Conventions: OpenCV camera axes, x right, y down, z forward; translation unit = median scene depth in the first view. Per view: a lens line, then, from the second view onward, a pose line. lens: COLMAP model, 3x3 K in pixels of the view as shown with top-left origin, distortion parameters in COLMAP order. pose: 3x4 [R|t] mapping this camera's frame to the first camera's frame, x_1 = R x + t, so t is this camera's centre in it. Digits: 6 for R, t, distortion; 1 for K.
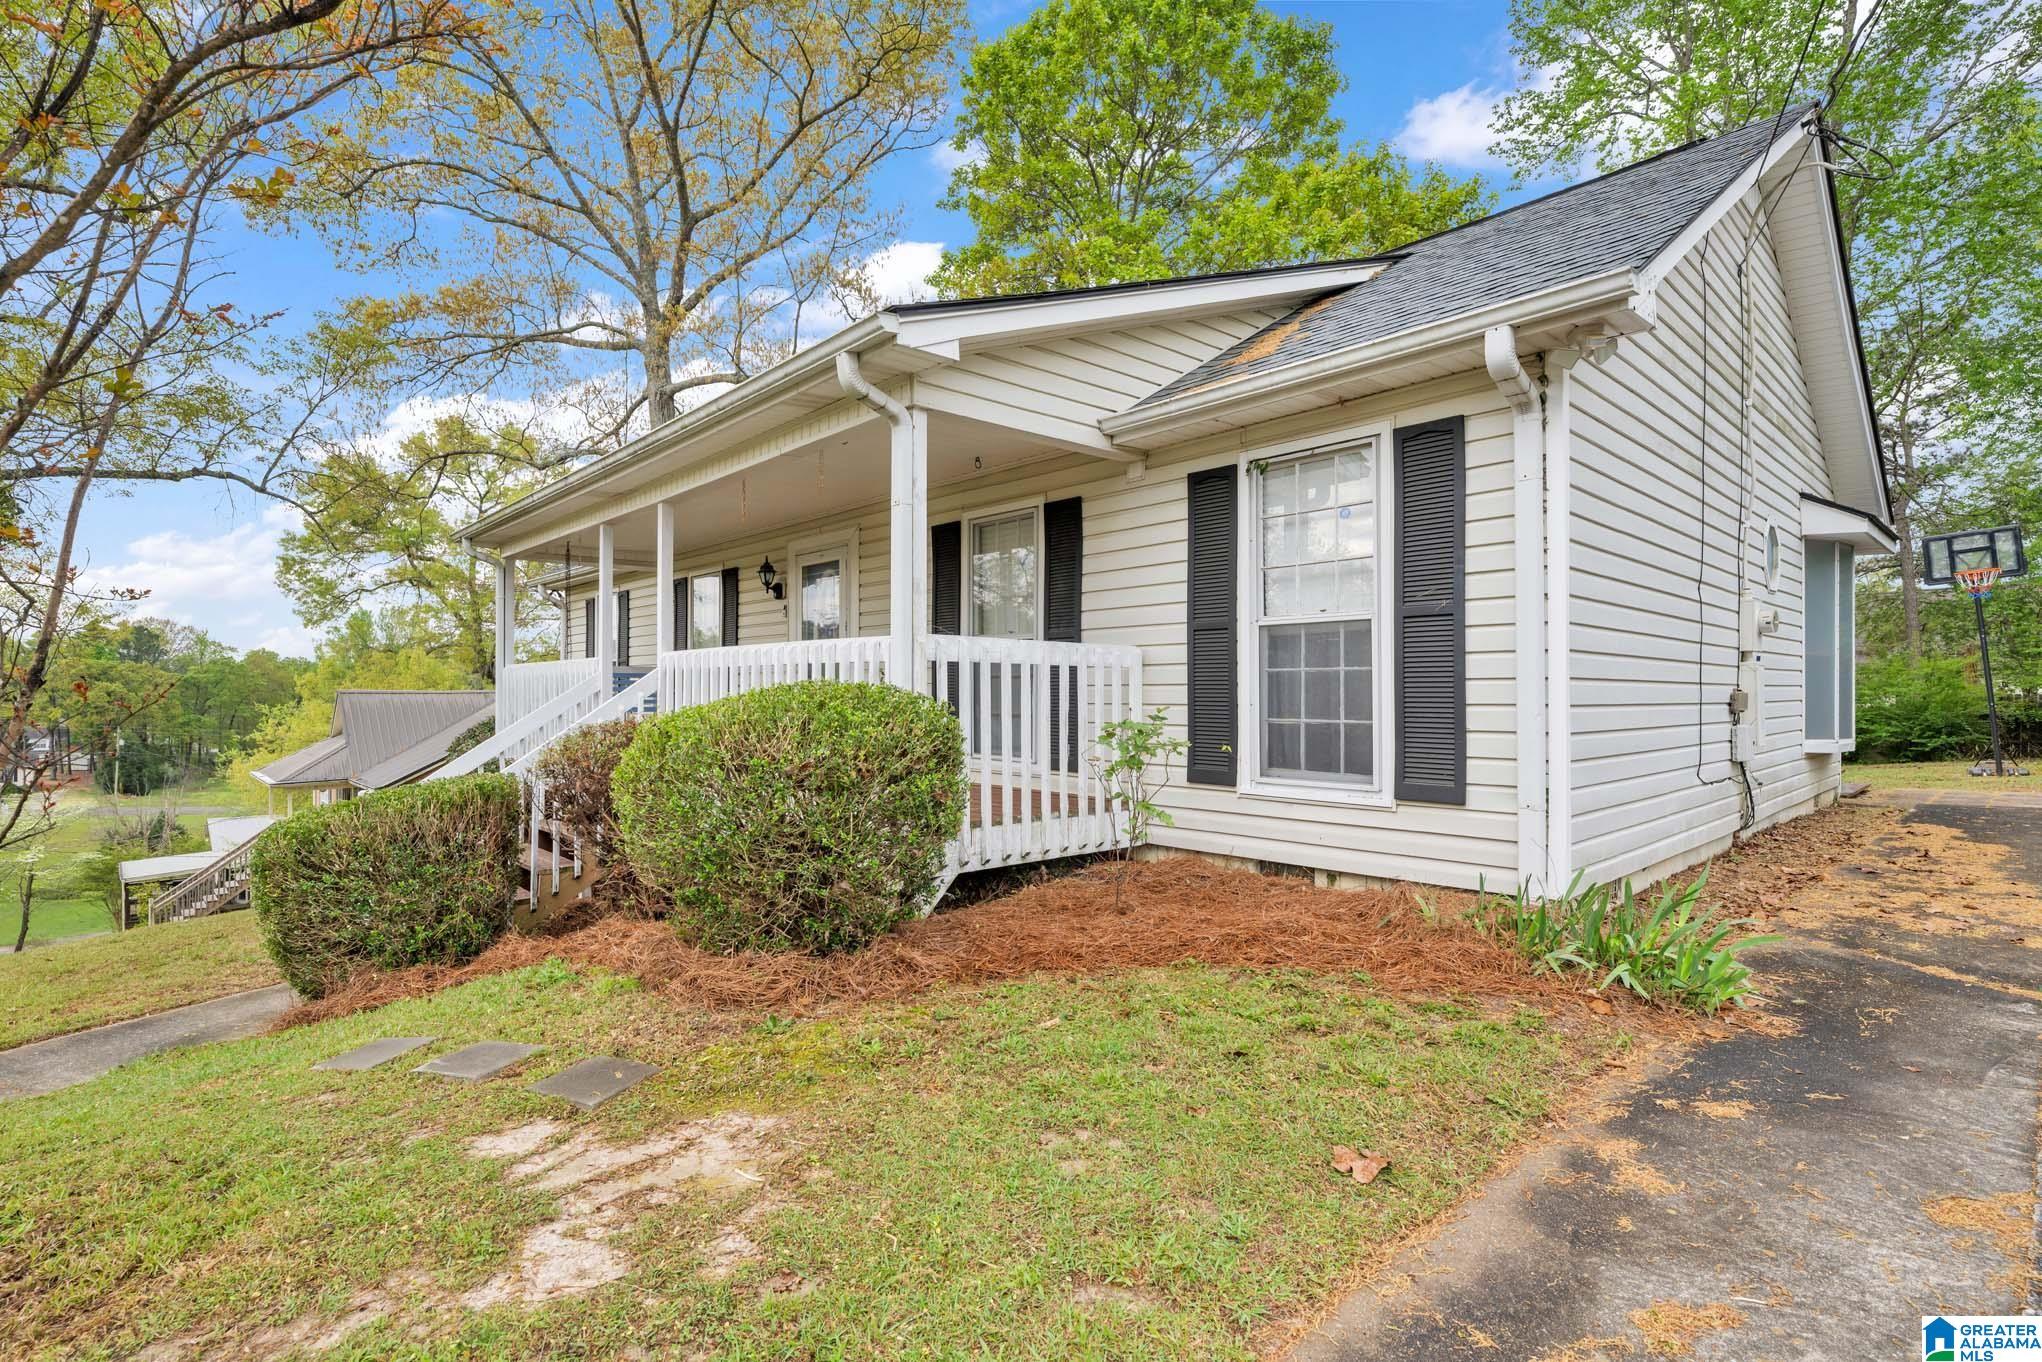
lens RADIAL K [[928.2, 0, 1024.8], [0, 928.2, 691.5], [0, 0, 1]] dist [0.003003, -0.000026]
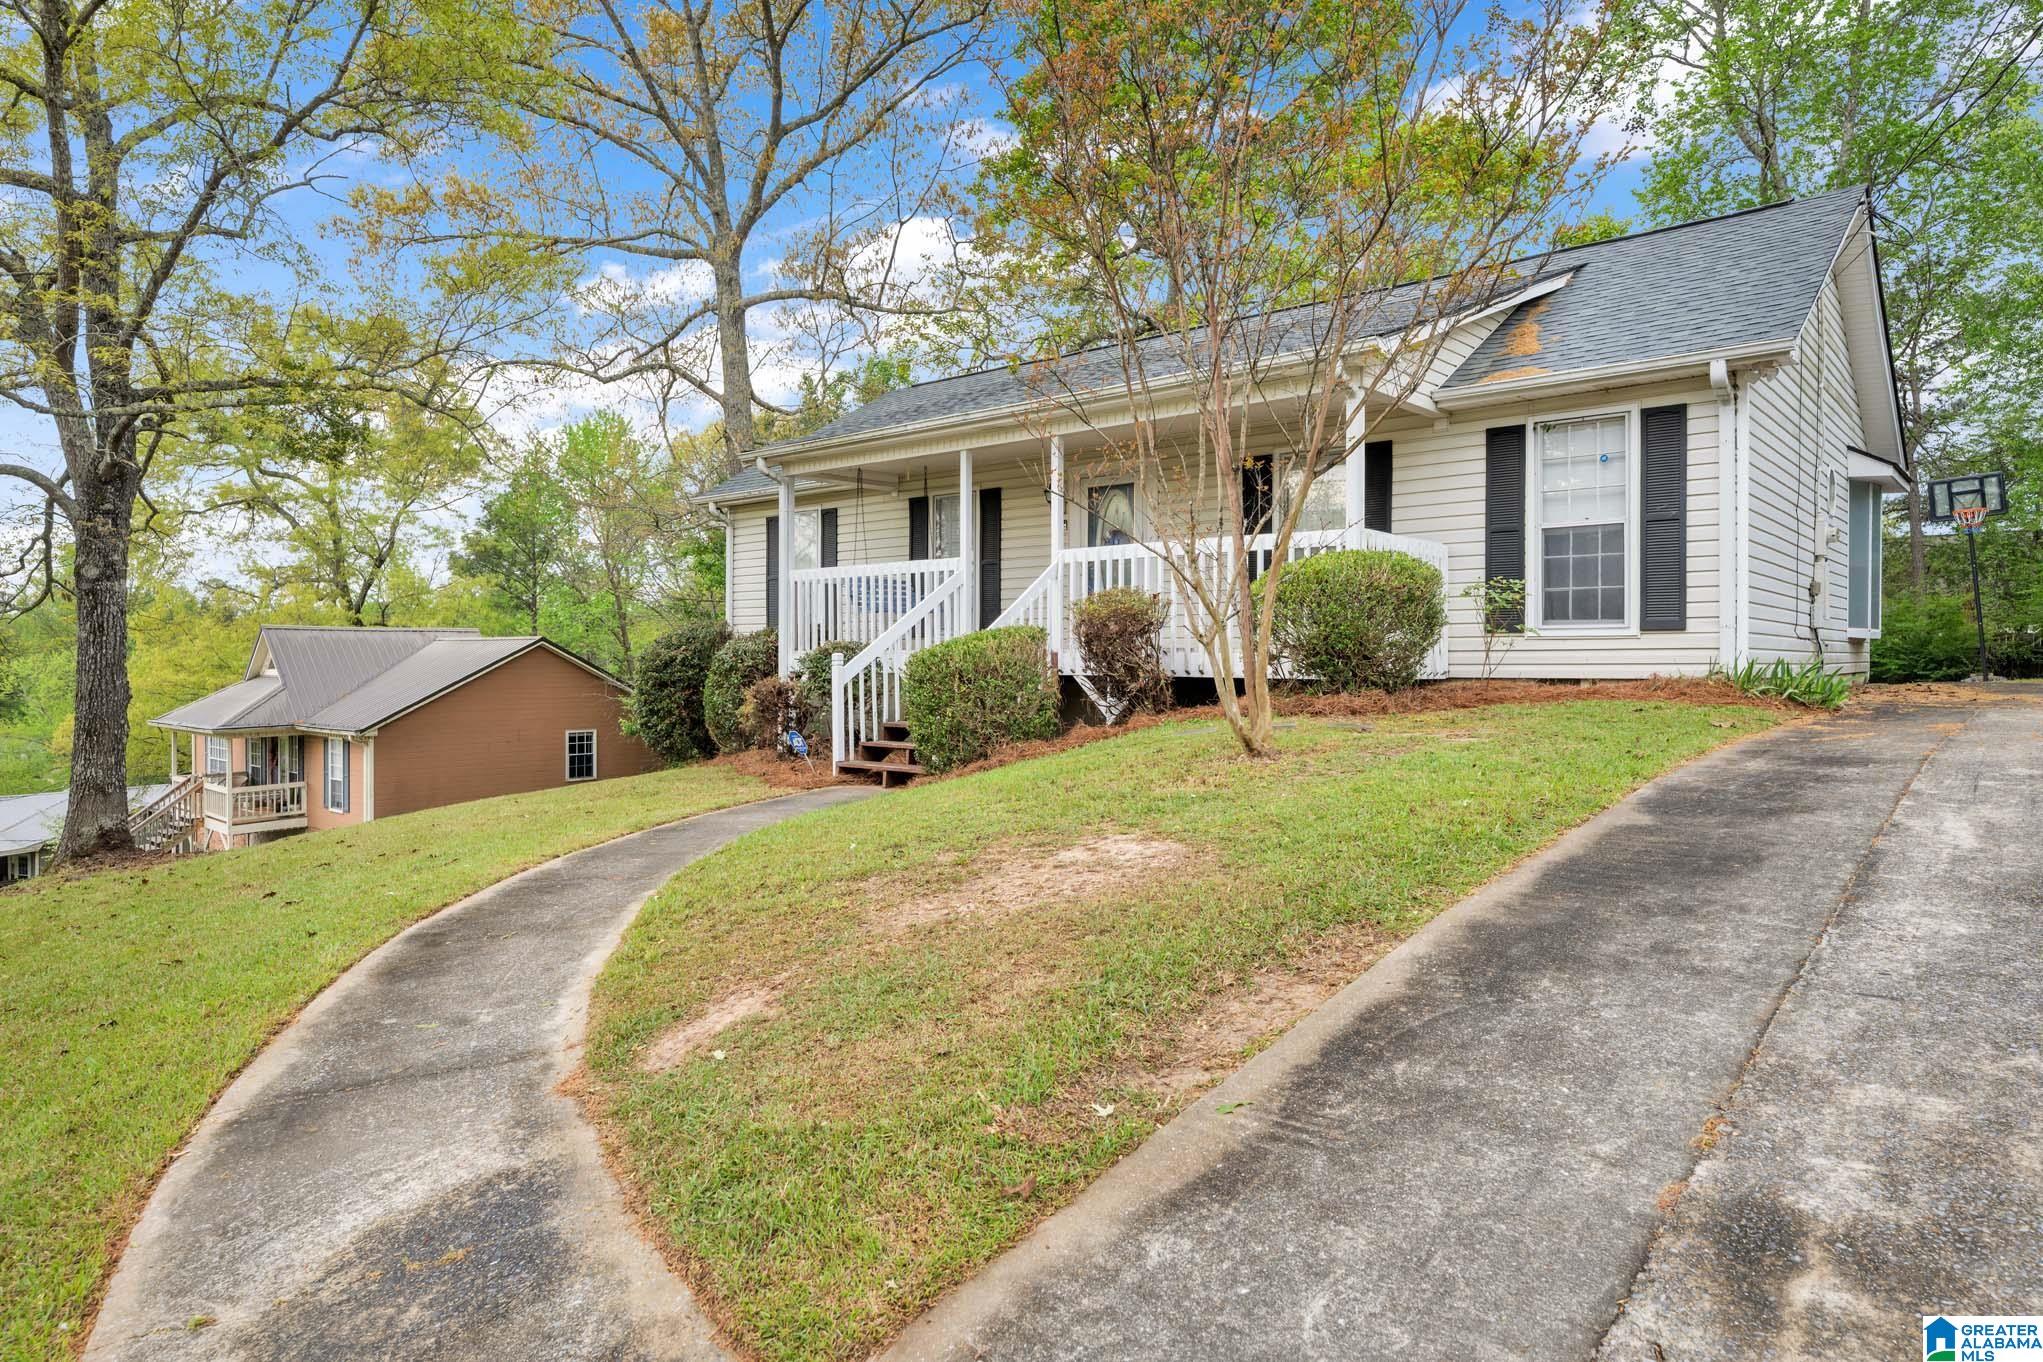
lens RADIAL K [[1173.0, 0, 1018.0], [0, 1173.0, 669.3], [0, 0, 1]] dist [0.001962, 0.000935]
pose [[0.994077, 0.000474, 0.108678, -0.687100], [-0.001534, 0.999952, 0.009672, 0.121339], [-0.108668, -0.009781, 0.994030, -0.713161]]
